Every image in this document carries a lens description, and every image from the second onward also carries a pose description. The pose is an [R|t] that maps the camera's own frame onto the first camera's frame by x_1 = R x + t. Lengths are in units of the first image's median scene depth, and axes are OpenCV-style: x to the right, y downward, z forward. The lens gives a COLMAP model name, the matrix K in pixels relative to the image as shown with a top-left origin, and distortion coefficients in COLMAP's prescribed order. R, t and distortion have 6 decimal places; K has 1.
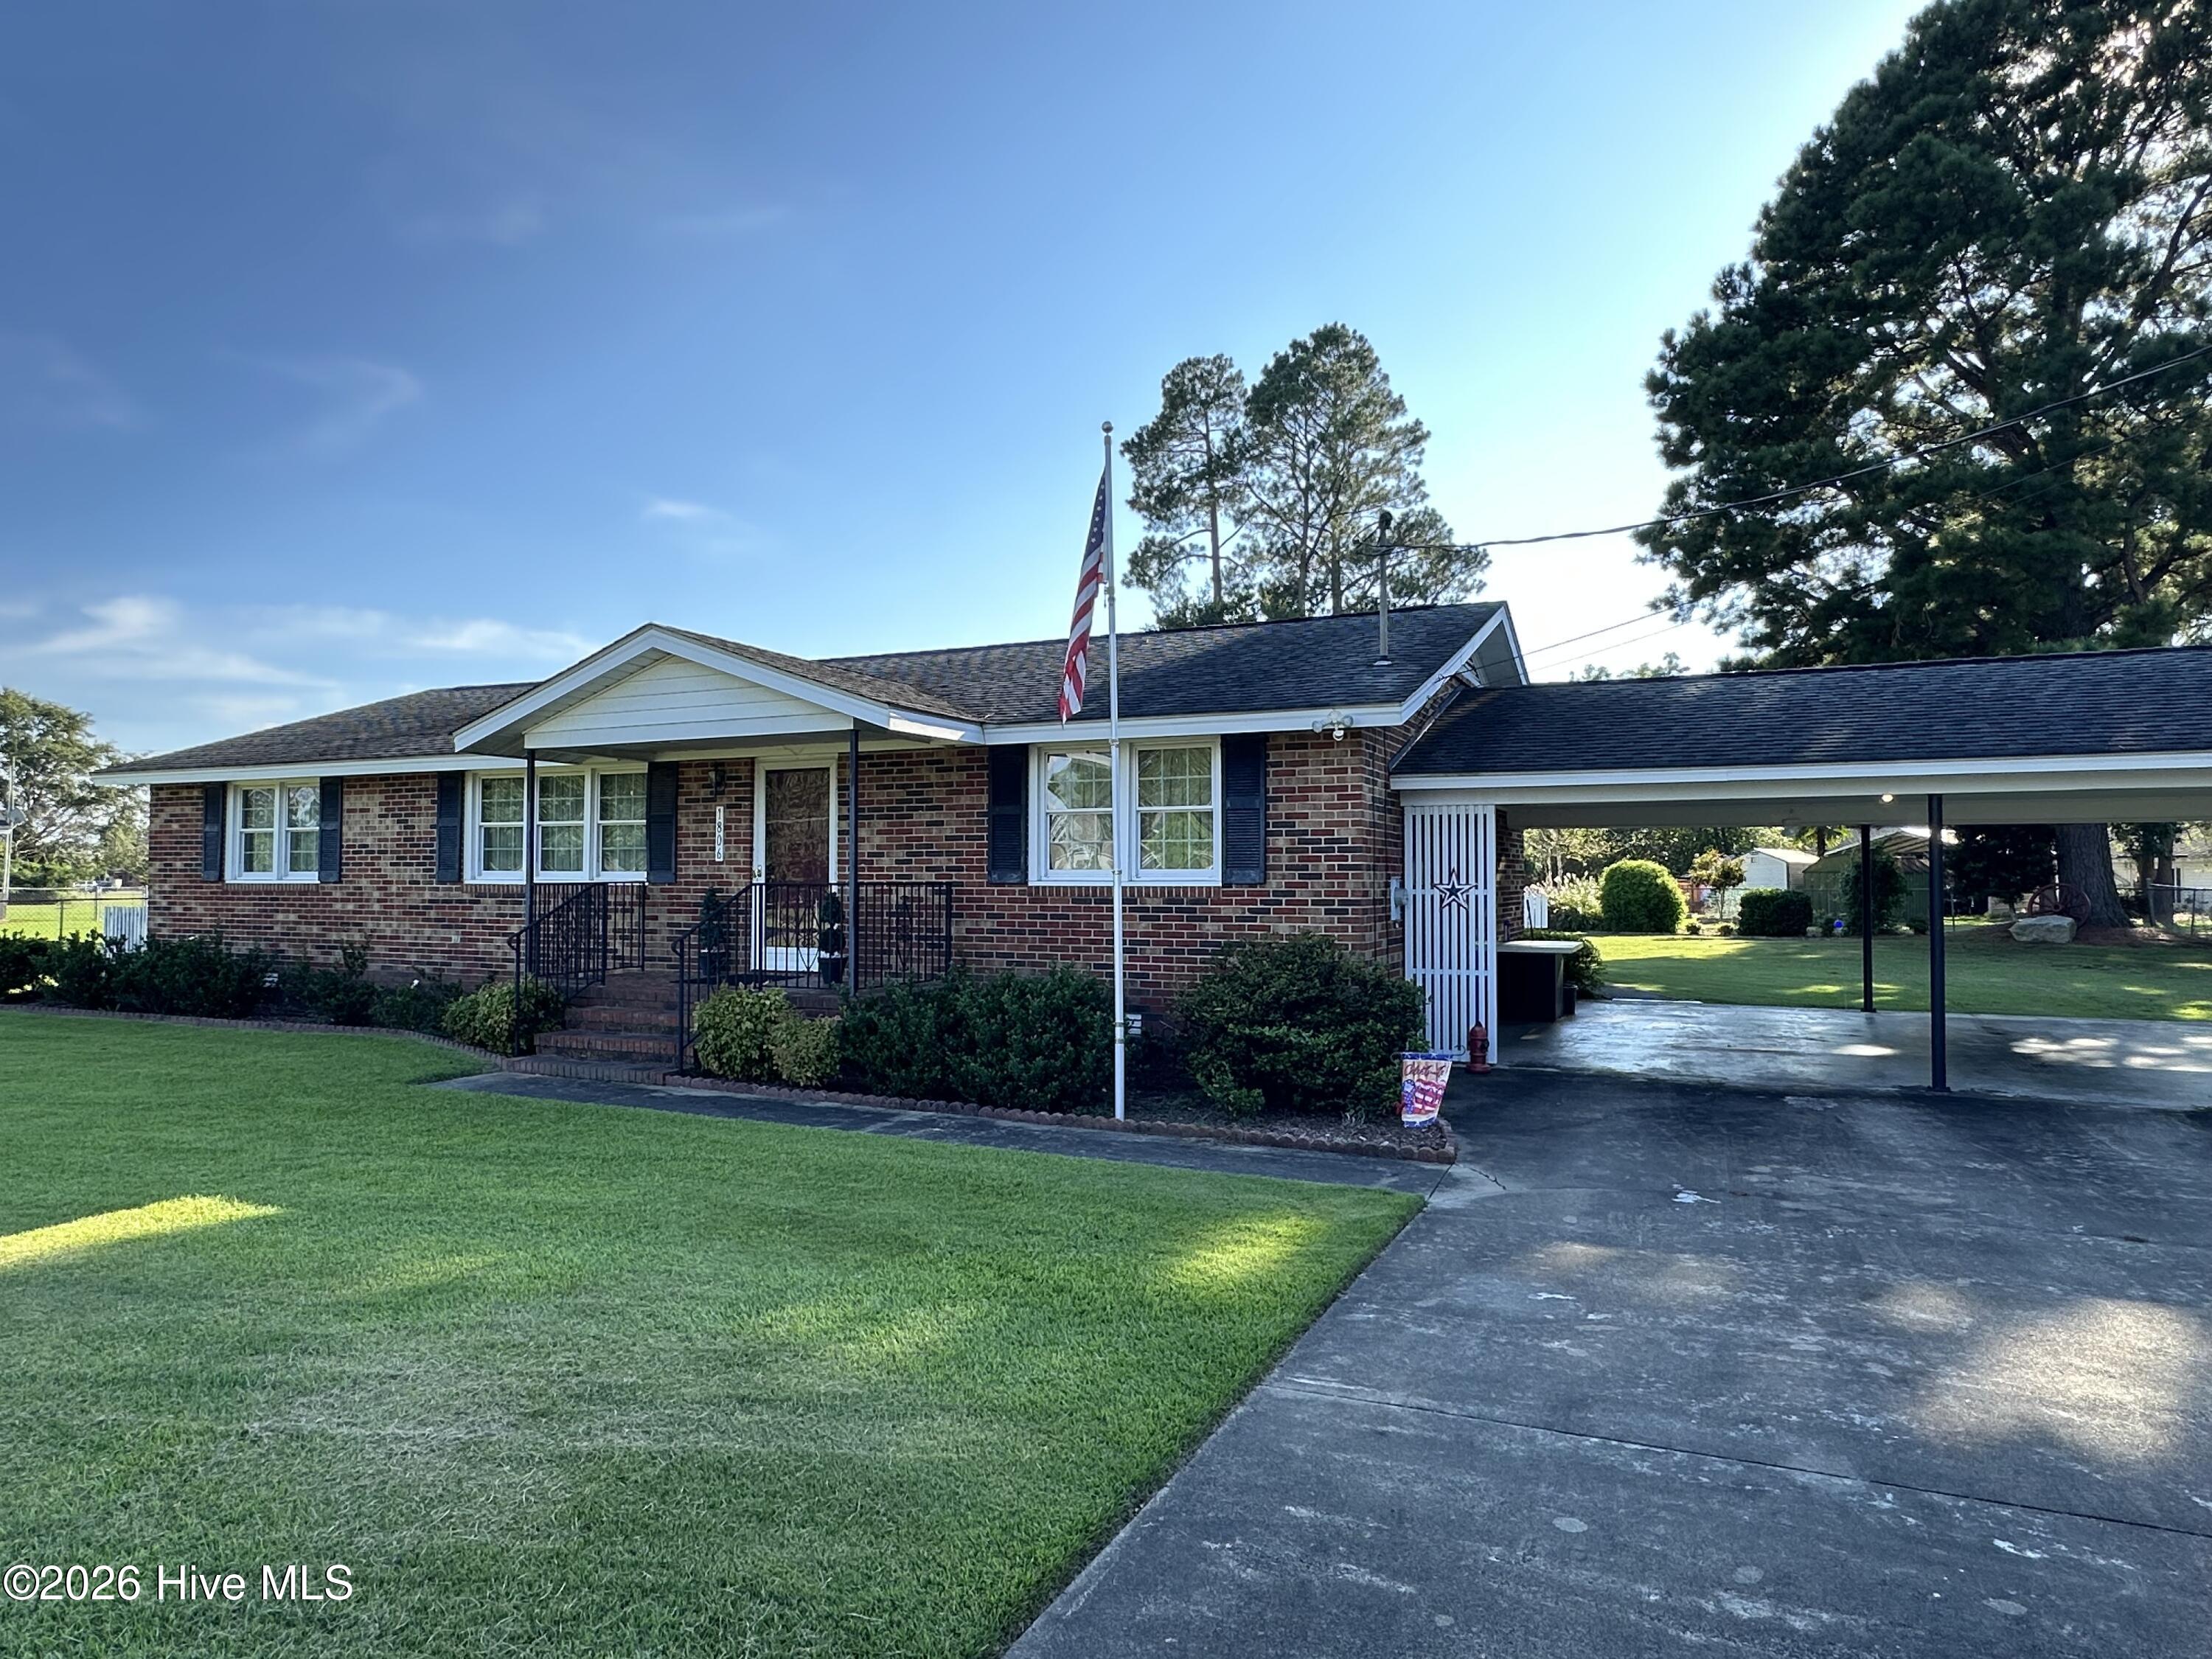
lens RADIAL K [[1331.9, 0, 1105.9], [0, 1331.9, 831.9], [0, 0, 1]] dist [-0.002261, -0.000469]
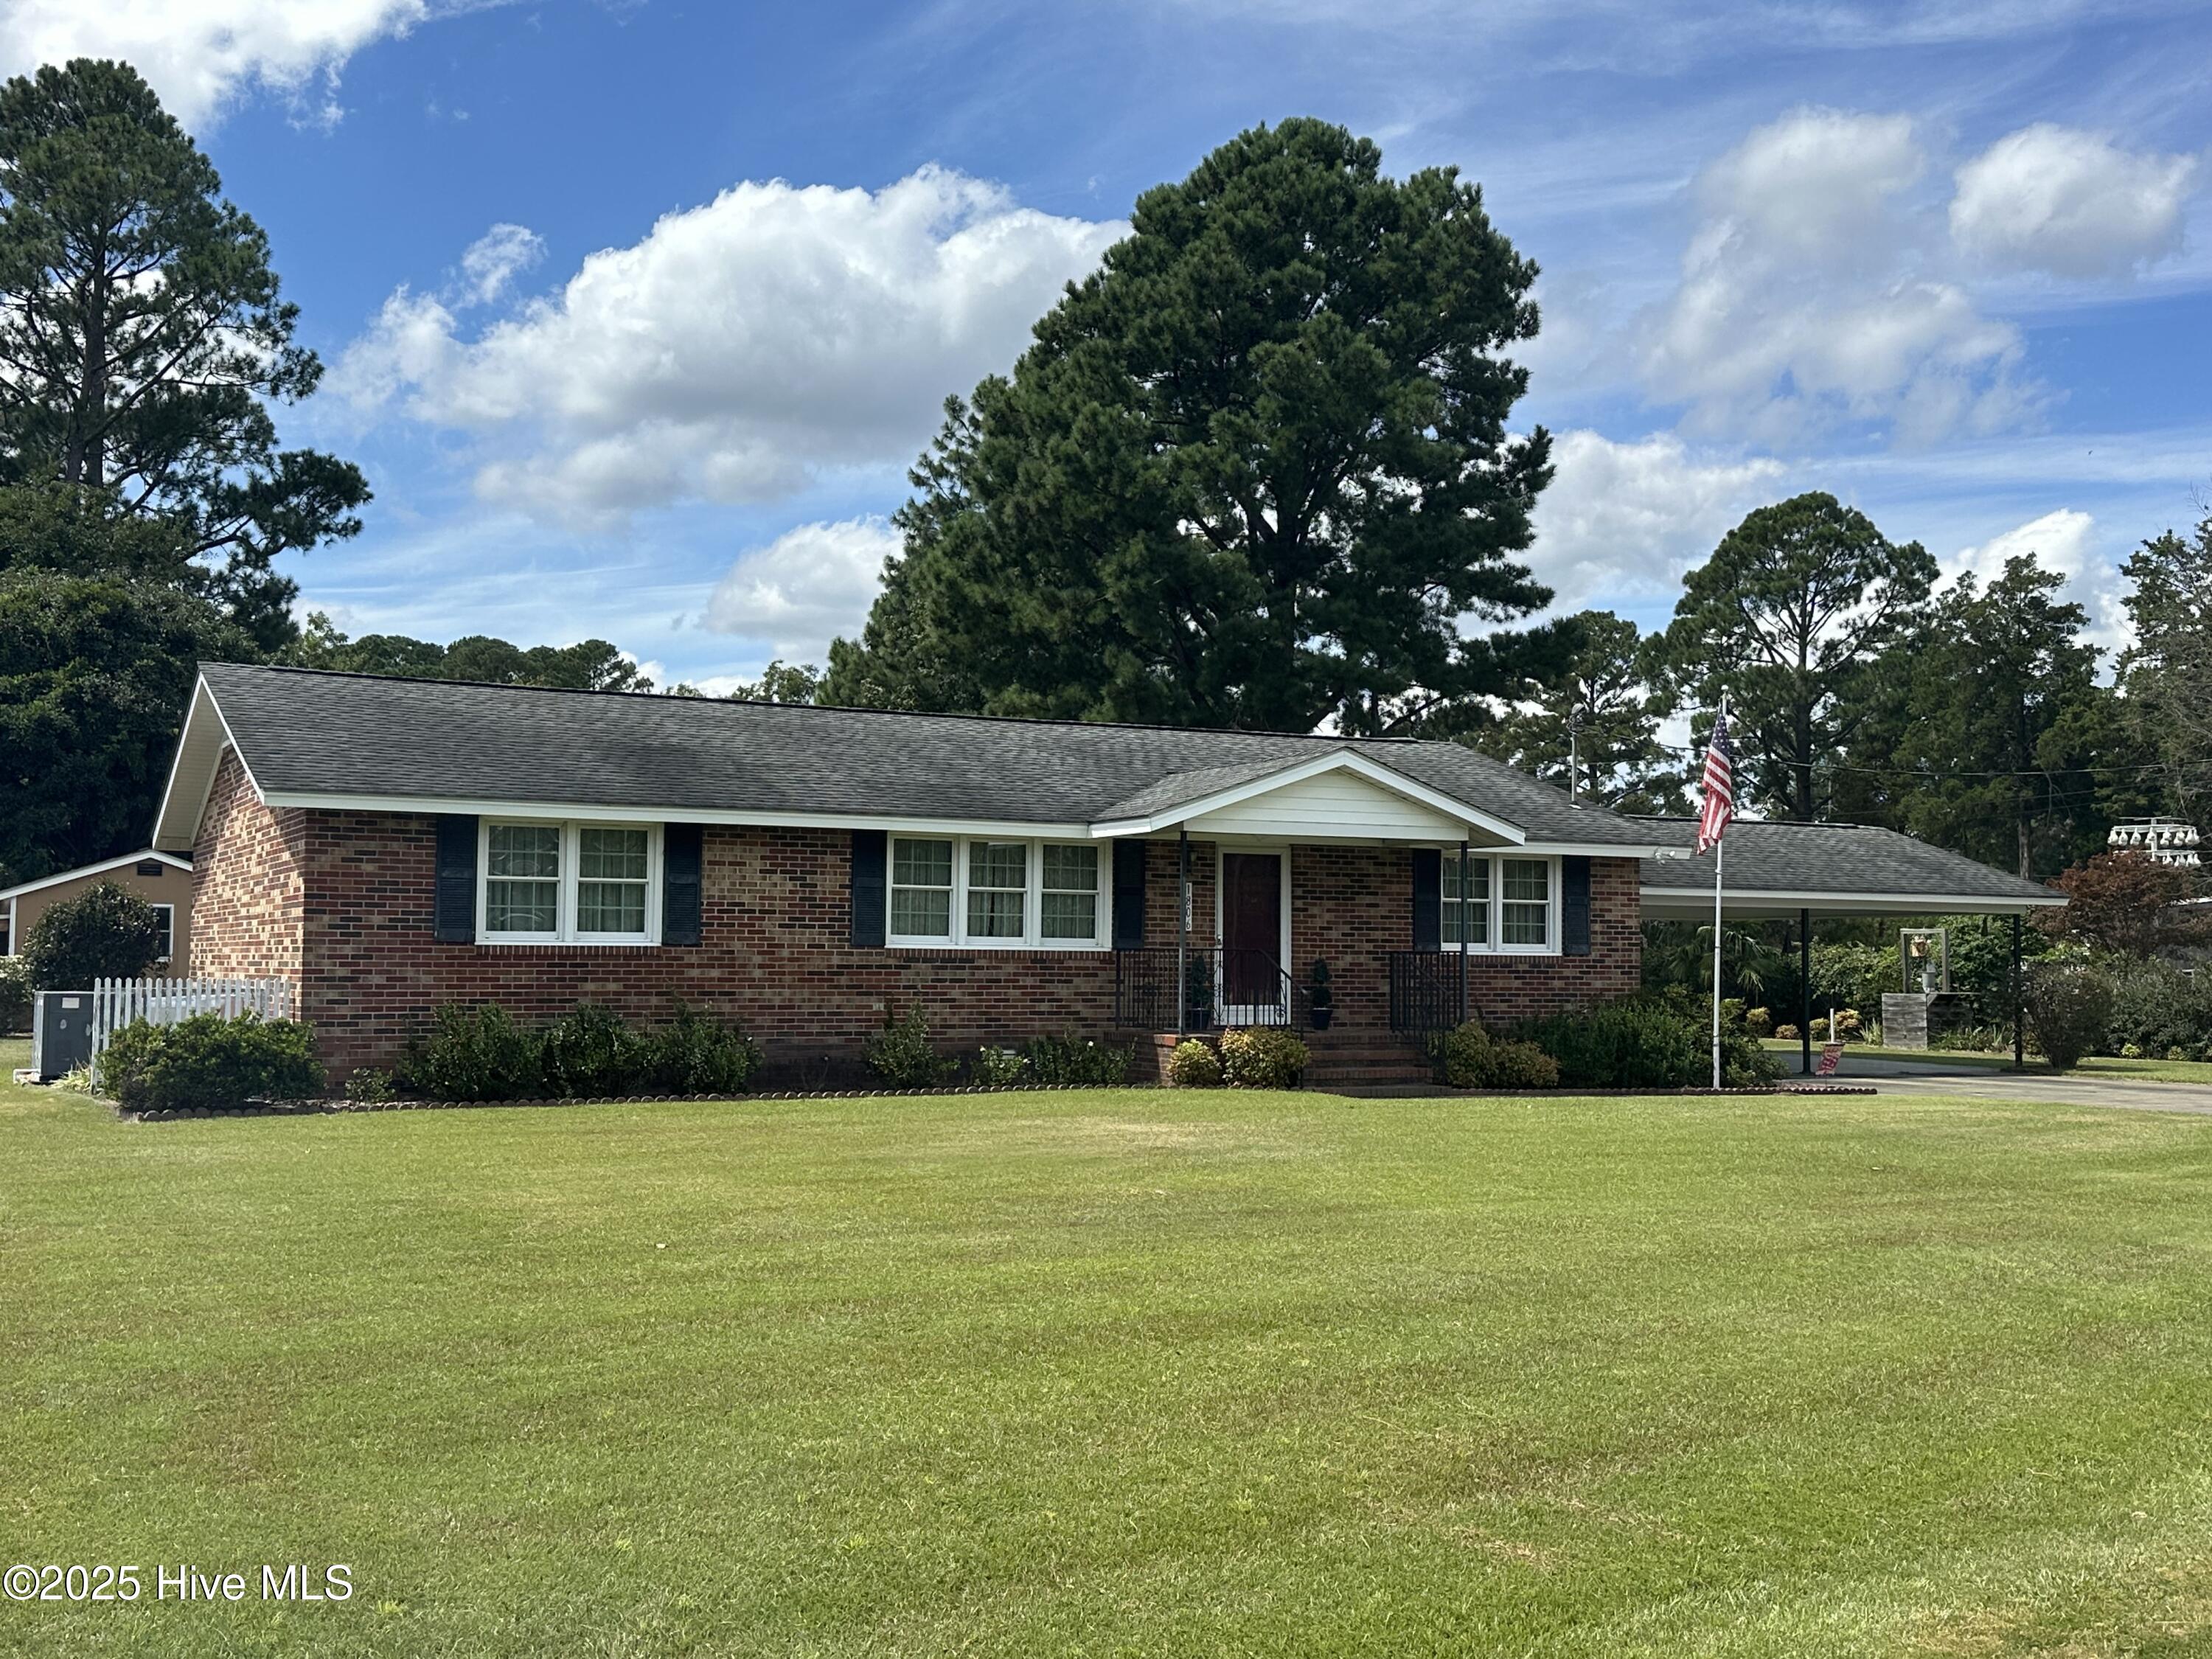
lens RADIAL K [[2382.6, 0, 1106.9], [0, 2382.6, 826.2], [0, 0, 1]] dist [0.088850, 0.000000]
pose [[0.605134, 0.046506, 0.794764, -1.917097], [-0.038869, 0.998828, -0.028851, -0.005769], [-0.795174, -0.013433, 0.606233, -0.176259]]
